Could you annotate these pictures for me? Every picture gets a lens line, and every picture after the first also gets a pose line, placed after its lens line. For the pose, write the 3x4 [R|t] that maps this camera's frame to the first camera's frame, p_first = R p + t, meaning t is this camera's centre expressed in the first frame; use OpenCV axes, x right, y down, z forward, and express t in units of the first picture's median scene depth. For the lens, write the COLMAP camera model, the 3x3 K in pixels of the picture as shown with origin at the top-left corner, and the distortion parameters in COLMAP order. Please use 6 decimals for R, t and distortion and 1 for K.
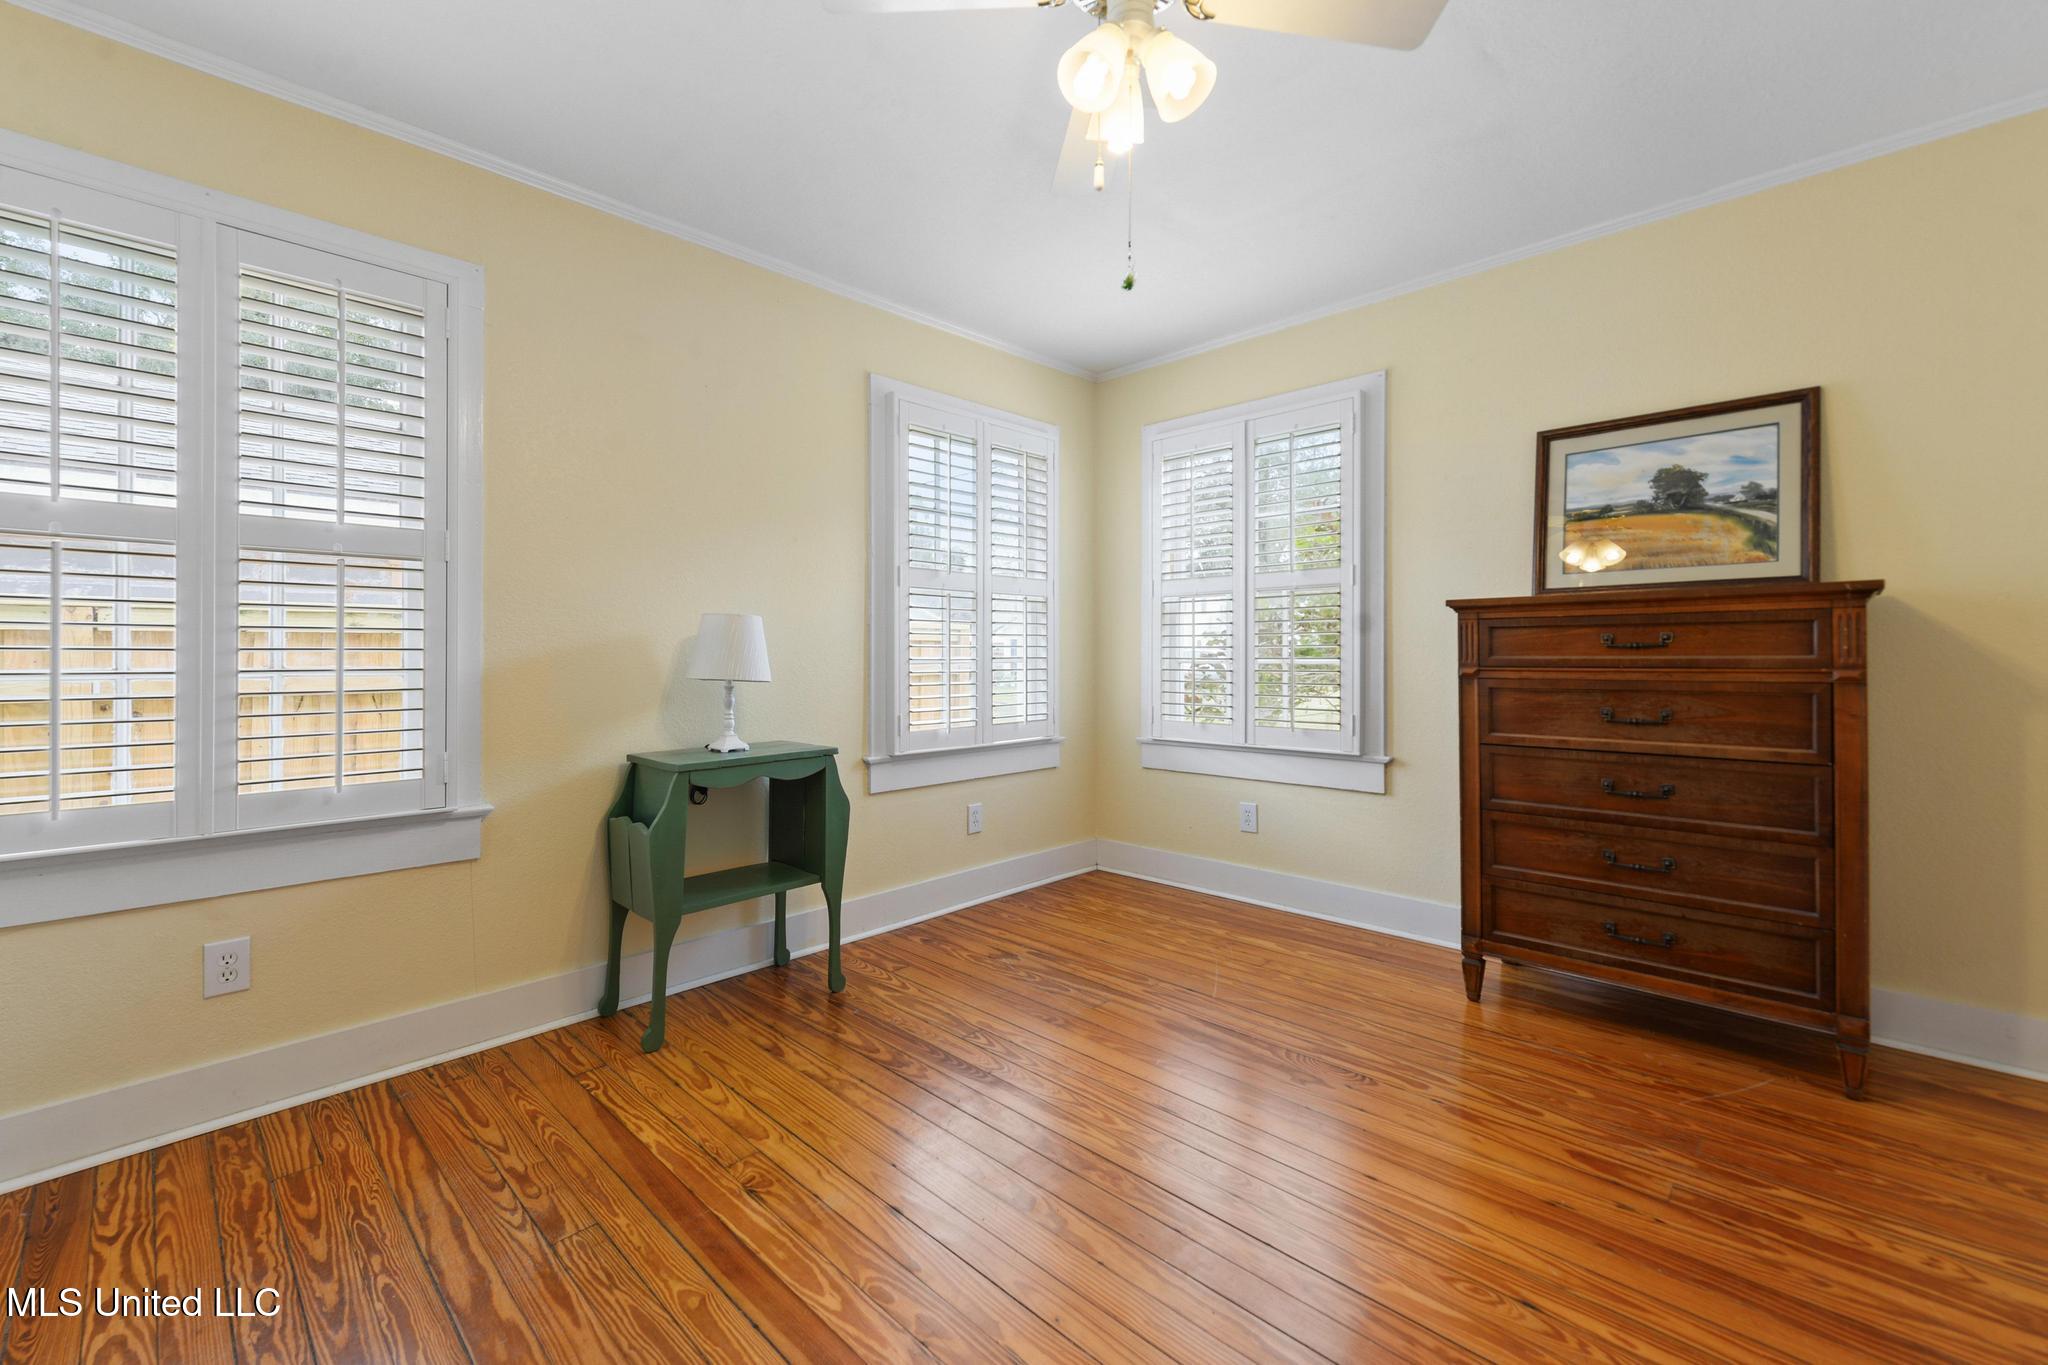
lens RADIAL K [[805.5, 0, 1039.0], [0, 805.5, 664.4], [0, 0, 1]] dist [-0.000388, 0.000010]
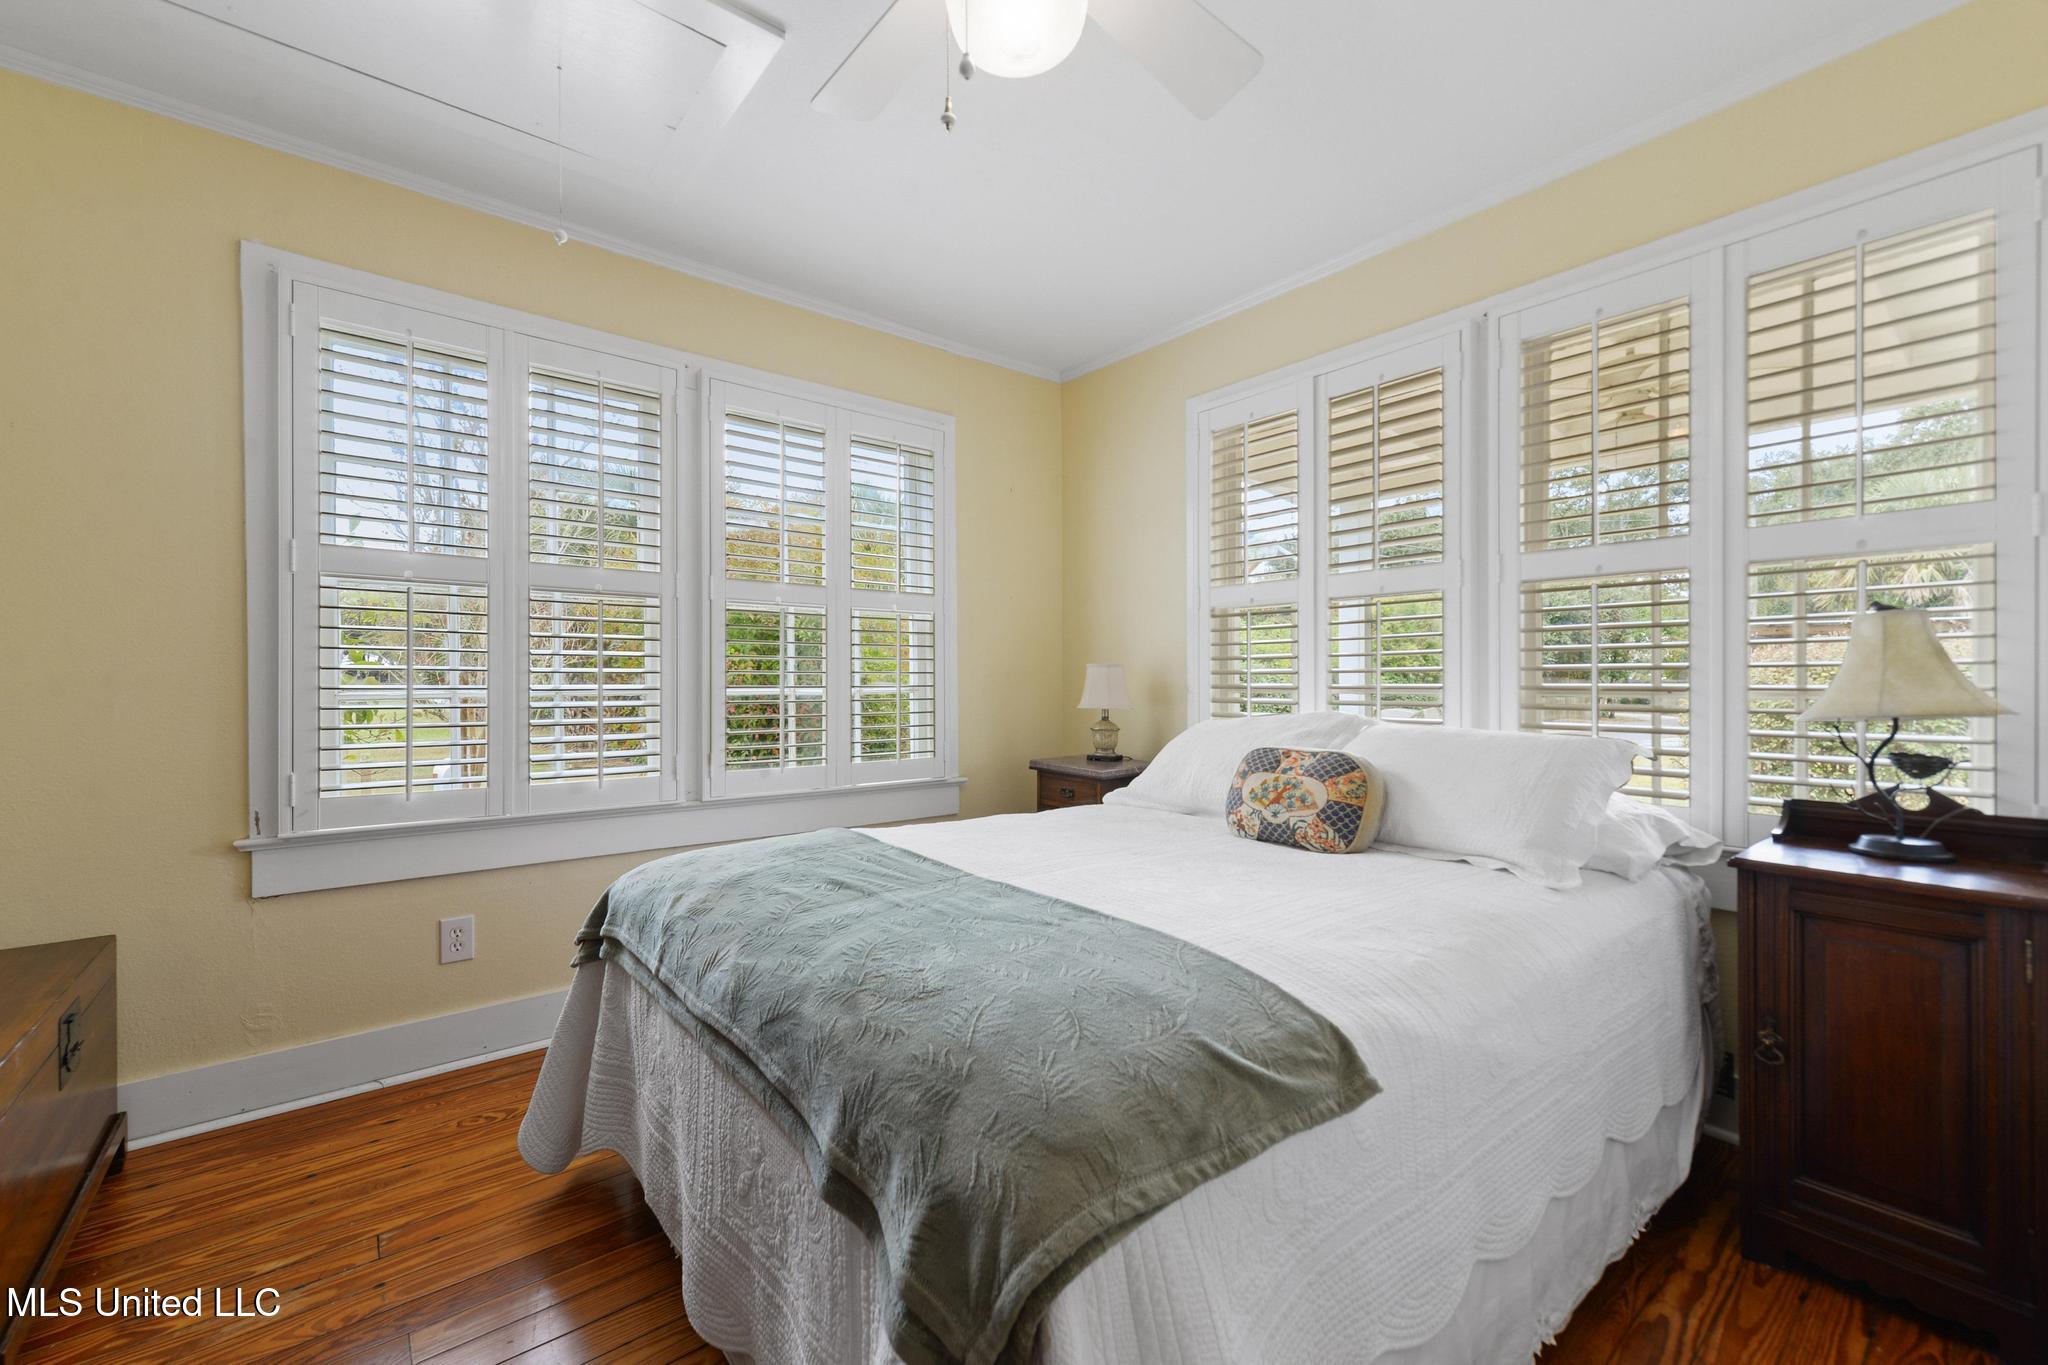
lens RADIAL K [[805.5, 0, 1010.5], [0, 805.5, 681.5], [0, 0, 1]] dist [-0.000388, 0.000010]
pose [[0.996468, 0.008595, -0.083529, 0.172706], [-0.009602, 0.999886, -0.011662, -0.003272], [0.083419, 0.012423, 0.996437, 0.157313]]
